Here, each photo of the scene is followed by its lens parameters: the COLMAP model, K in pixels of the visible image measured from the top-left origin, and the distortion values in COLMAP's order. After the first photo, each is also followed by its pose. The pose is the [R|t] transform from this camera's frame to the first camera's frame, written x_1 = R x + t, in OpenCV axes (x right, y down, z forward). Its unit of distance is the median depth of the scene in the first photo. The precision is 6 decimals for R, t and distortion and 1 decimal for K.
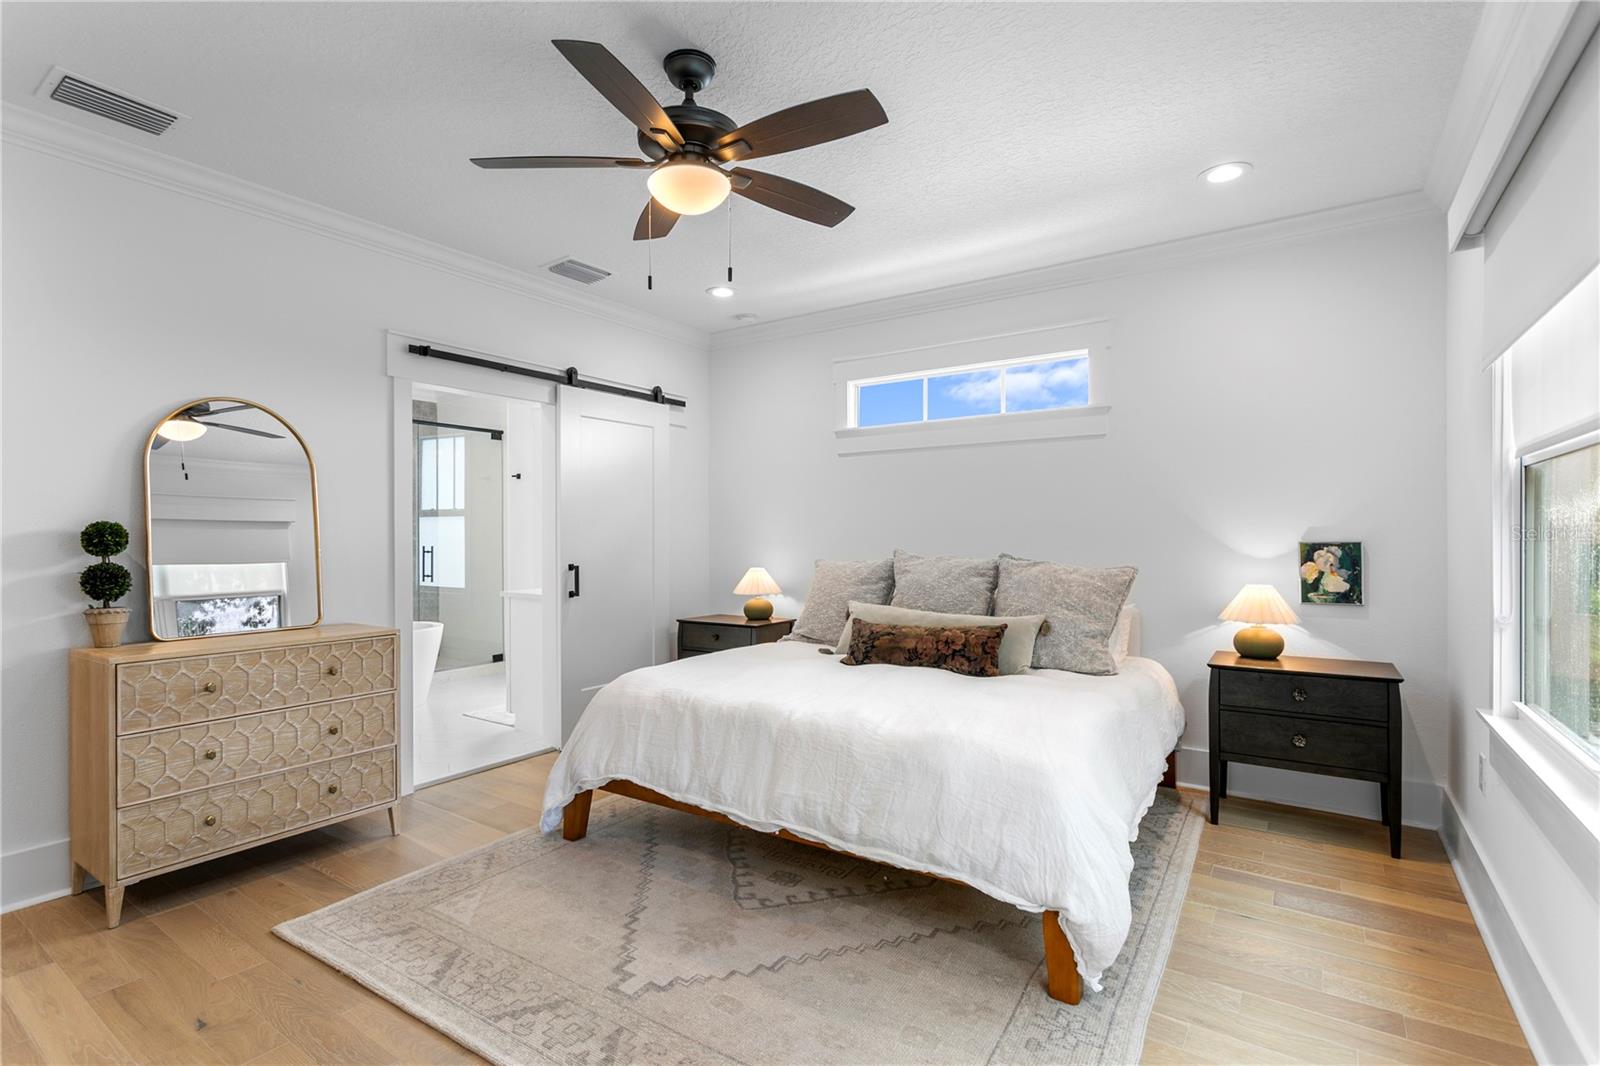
lens RADIAL K [[764.8, 0, 756.9], [0, 764.8, 538.8], [0, 0, 1]] dist [0.011884, 0.002146]
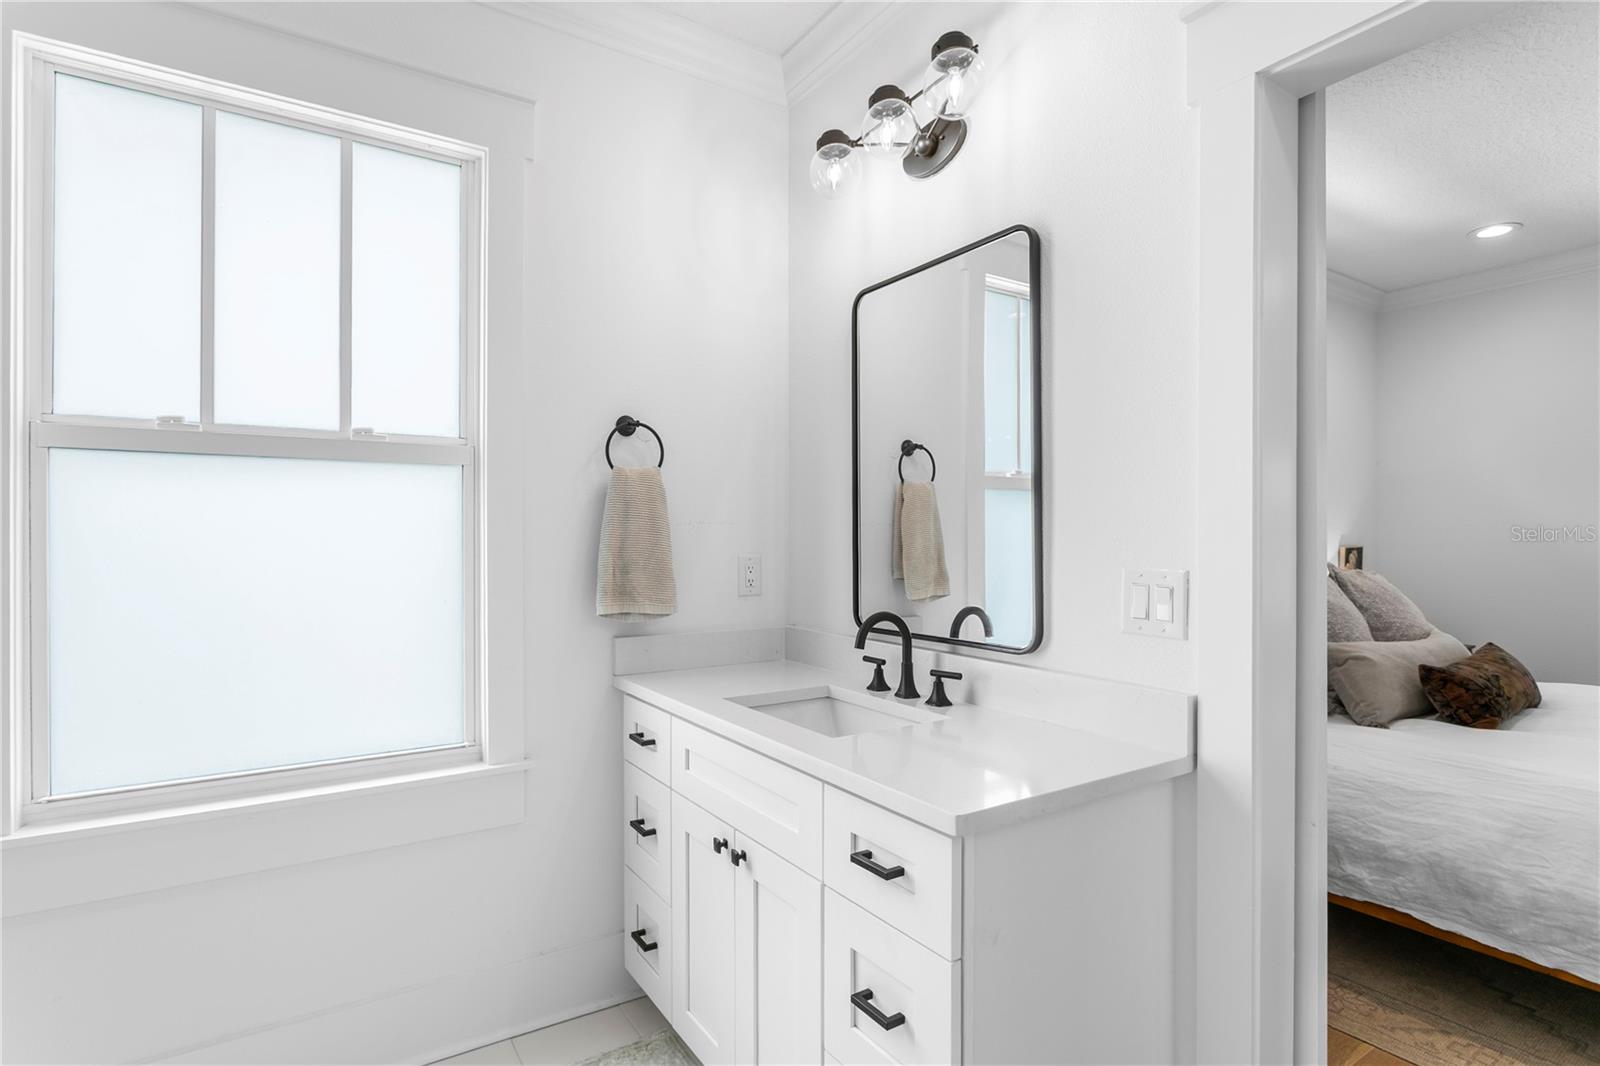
lens RADIAL K [[812.1, 0, 799.0], [0, 812.1, 528.9], [0, 0, 1]] dist [0.005233, 0.001243]
pose [[0.418428, 0.014879, 0.908128, -0.522692], [0.015276, 0.999609, -0.023416, -0.004976], [-0.908122, 0.023670, 0.418037, 0.770171]]
